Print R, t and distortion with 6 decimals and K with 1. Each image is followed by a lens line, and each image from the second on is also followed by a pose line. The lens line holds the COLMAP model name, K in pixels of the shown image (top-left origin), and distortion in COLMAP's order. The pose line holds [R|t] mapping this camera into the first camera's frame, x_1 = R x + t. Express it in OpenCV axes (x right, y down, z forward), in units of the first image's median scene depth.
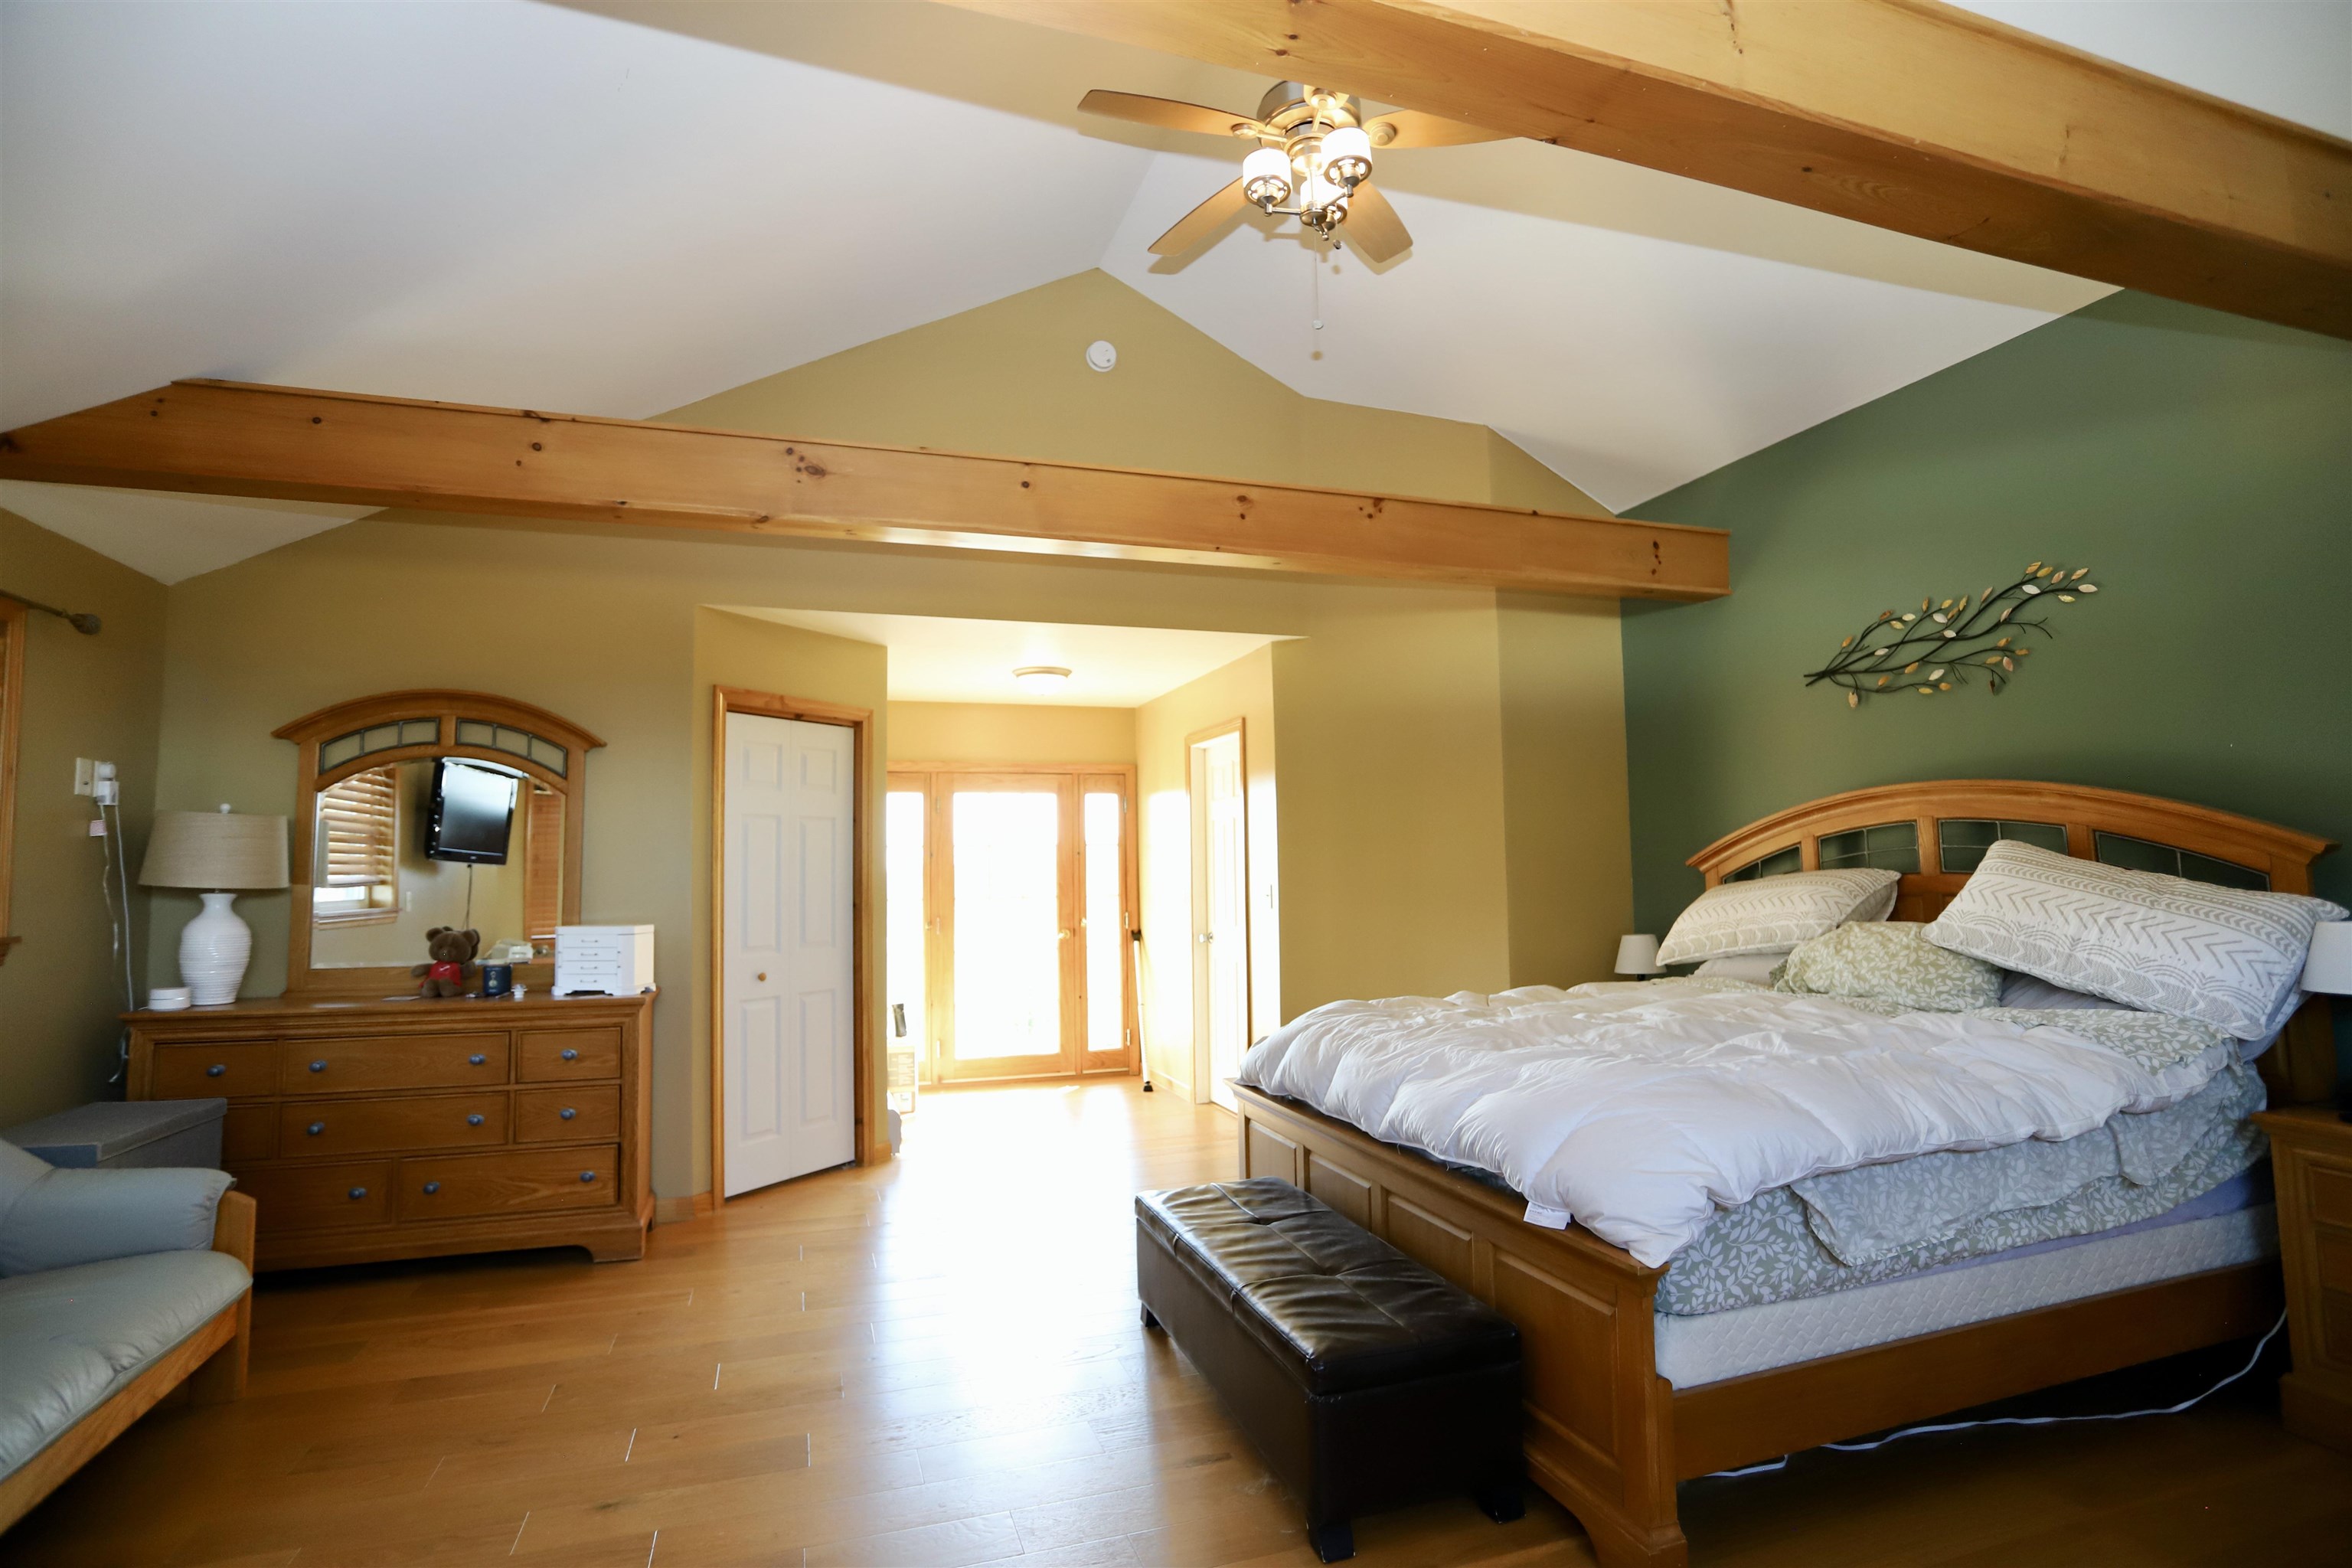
lens RADIAL K [[1148.4, 0, 1177.7], [0, 1148.4, 784.8], [0, 0, 1]] dist [-0.000602, -0.000088]
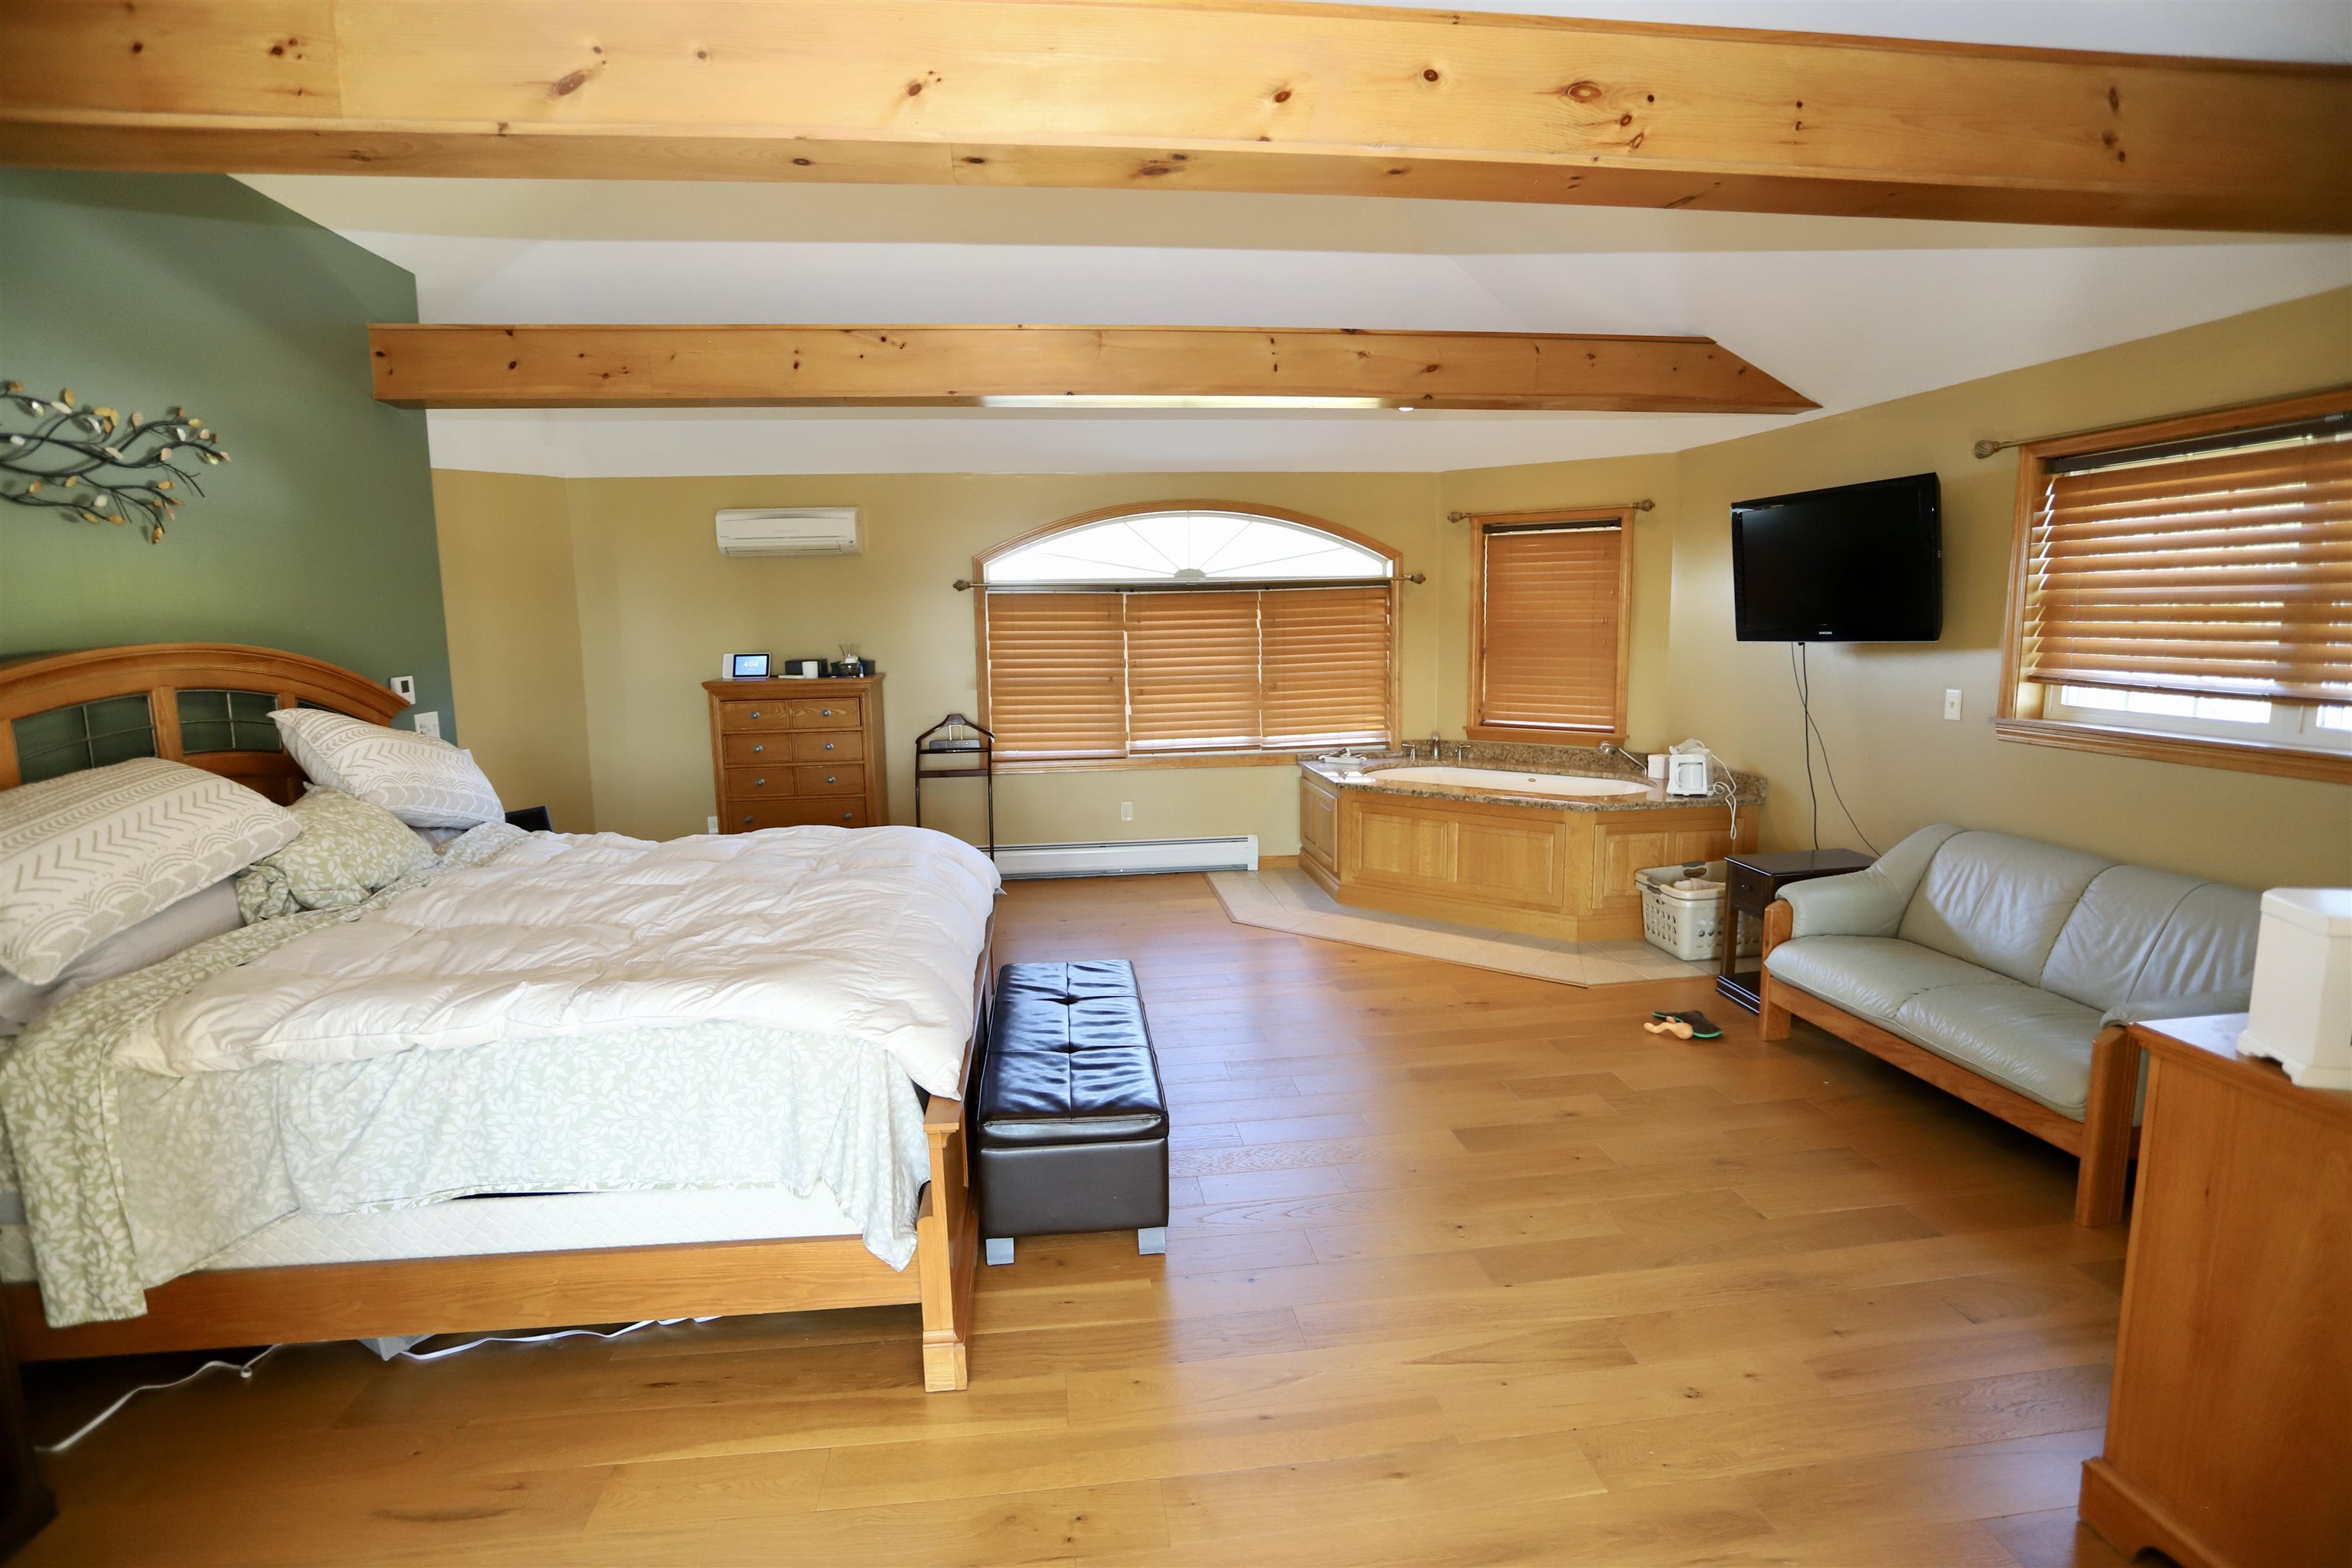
lens RADIAL K [[1148.4, 0, 1172.0], [0, 1148.4, 780.5], [0, 0, 1]] dist [-0.000602, -0.000088]
pose [[-0.974965, 0.000560, 0.222357, -0.202253], [0.015905, 0.997611, 0.067226, 0.050307], [-0.221788, 0.069079, -0.972645, 1.613656]]
